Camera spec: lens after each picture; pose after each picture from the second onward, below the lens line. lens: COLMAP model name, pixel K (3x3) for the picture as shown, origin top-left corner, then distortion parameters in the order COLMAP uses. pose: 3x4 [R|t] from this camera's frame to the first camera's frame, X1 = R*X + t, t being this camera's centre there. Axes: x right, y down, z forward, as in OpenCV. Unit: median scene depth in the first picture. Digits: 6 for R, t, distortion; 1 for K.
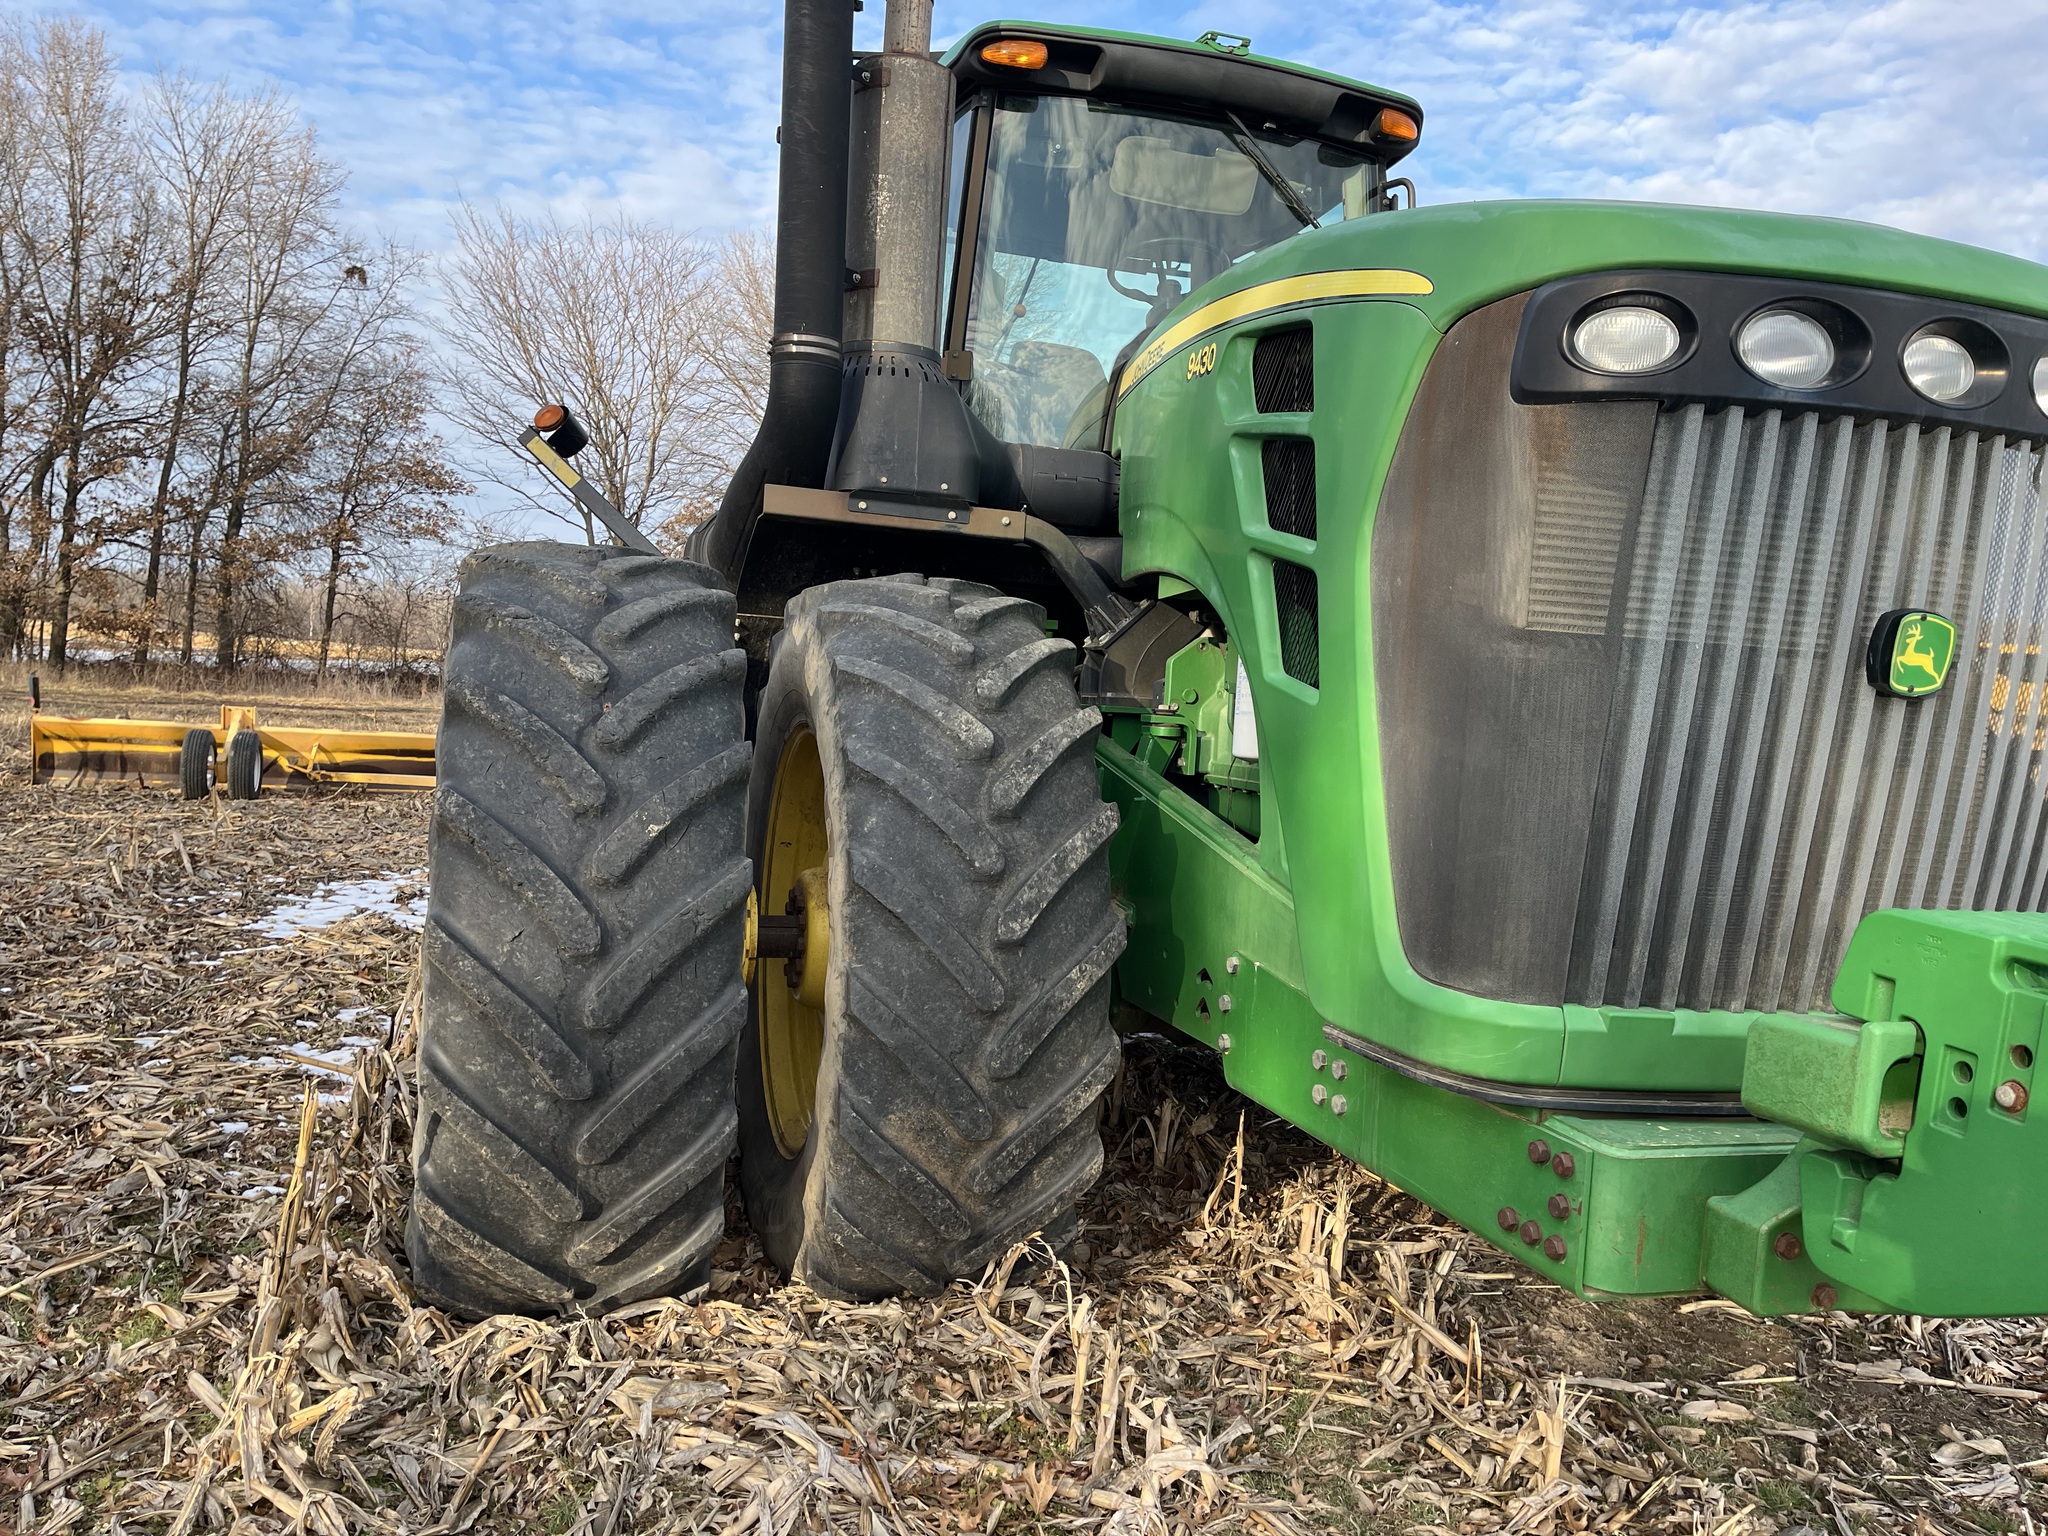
lens RADIAL K [[1565.0, 0, 1010.0], [0, 1565.0, 772.6], [0, 0, 1]] dist [0.083675, -0.119529]
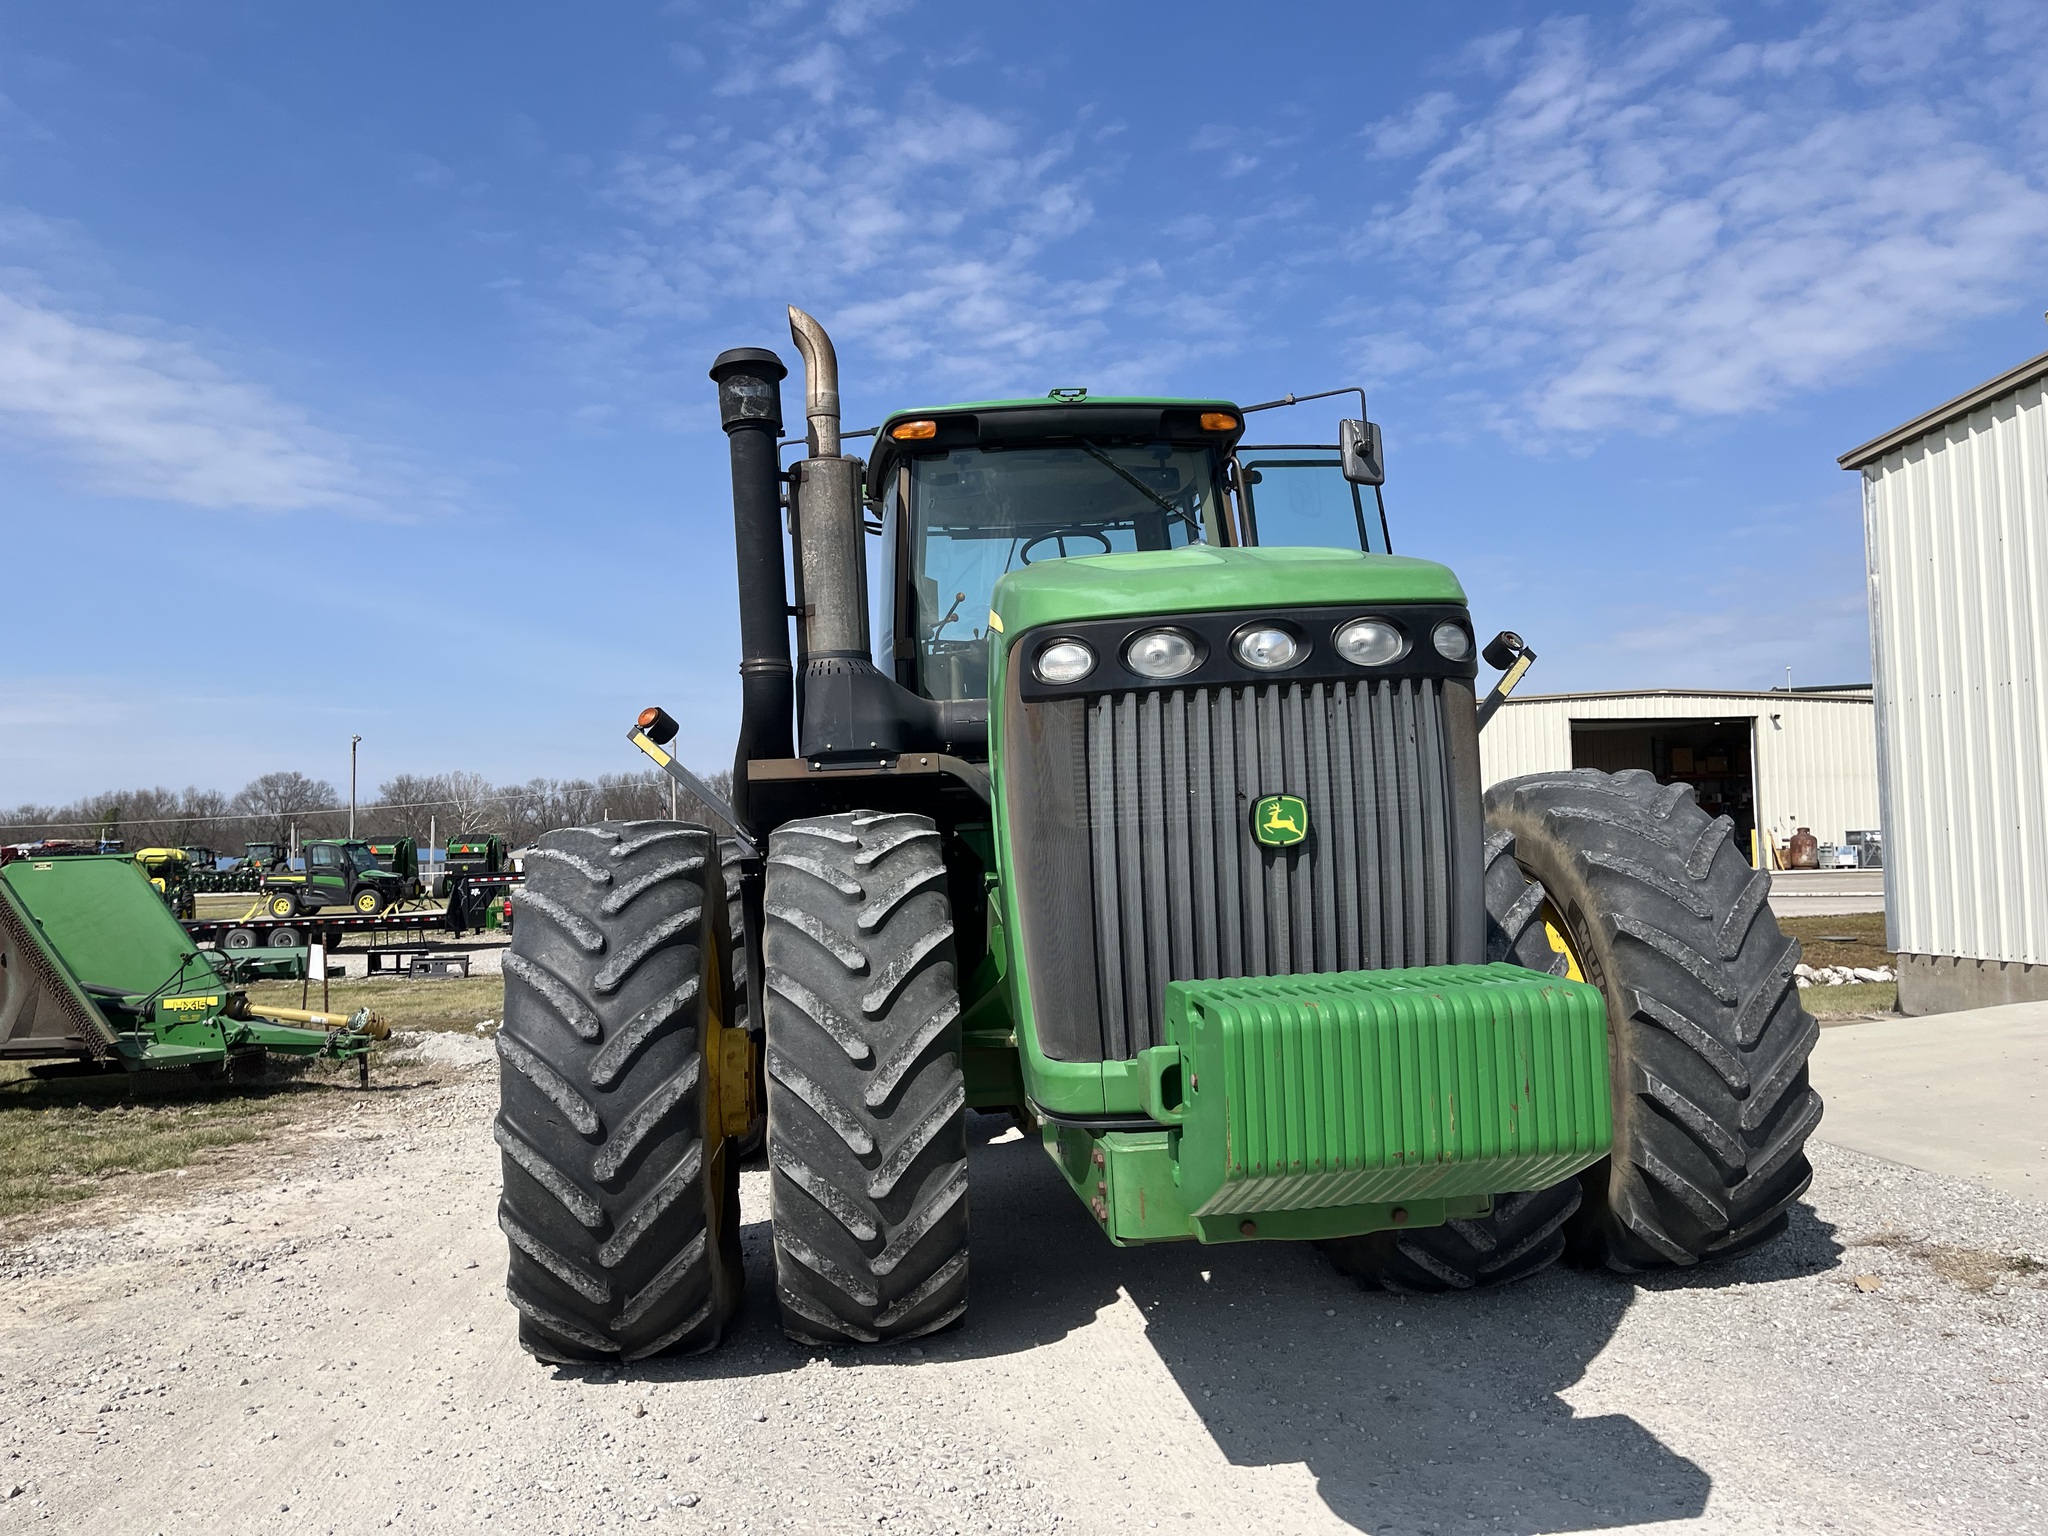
lens RADIAL K [[1601.8, 0, 1029.6], [0, 1601.8, 729.2], [0, 0, 1]] dist [0.058859, -0.086026]
pose [[0.975224, -0.130930, -0.178314, 0.470717], [0.106867, 0.984583, -0.138480, 0.024843], [0.193696, 0.115993, 0.974180, -0.499366]]
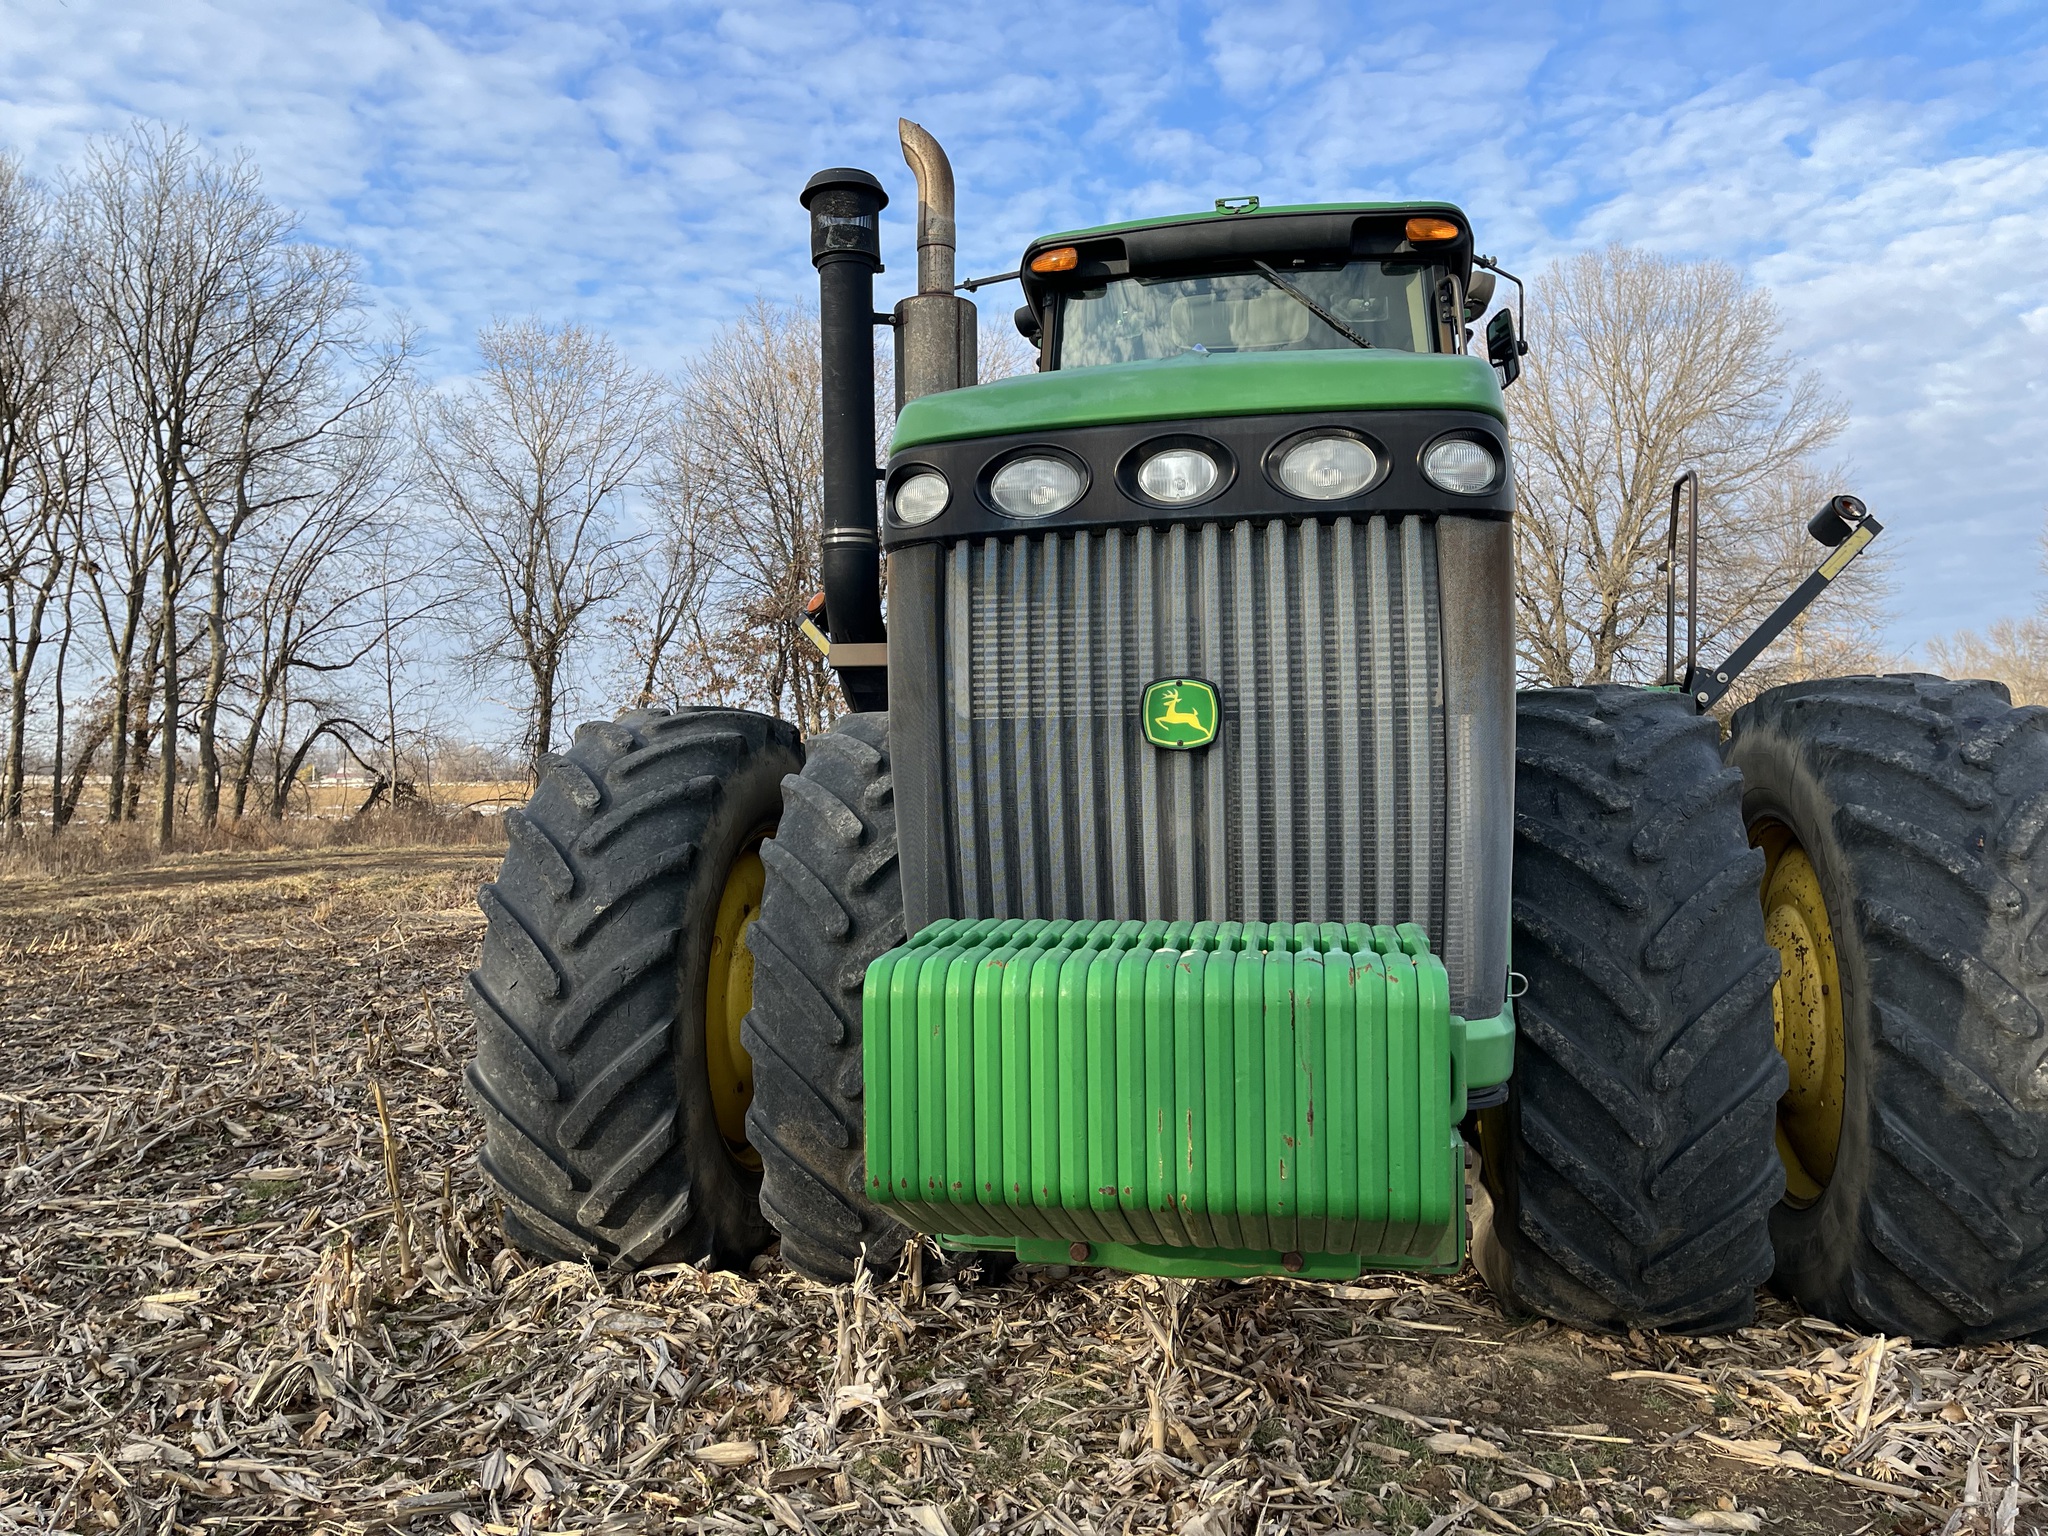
lens RADIAL K [[1594.1, 0, 1024.0], [0, 1594.1, 768.0], [0, 0, 1]] dist [0.079967, -0.109724]
pose [[0.873993, -0.077876, -0.479658, 0.783199], [0.040741, 0.995343, -0.087366, 0.049717], [0.484228, 0.056816, 0.873095, -0.077398]]
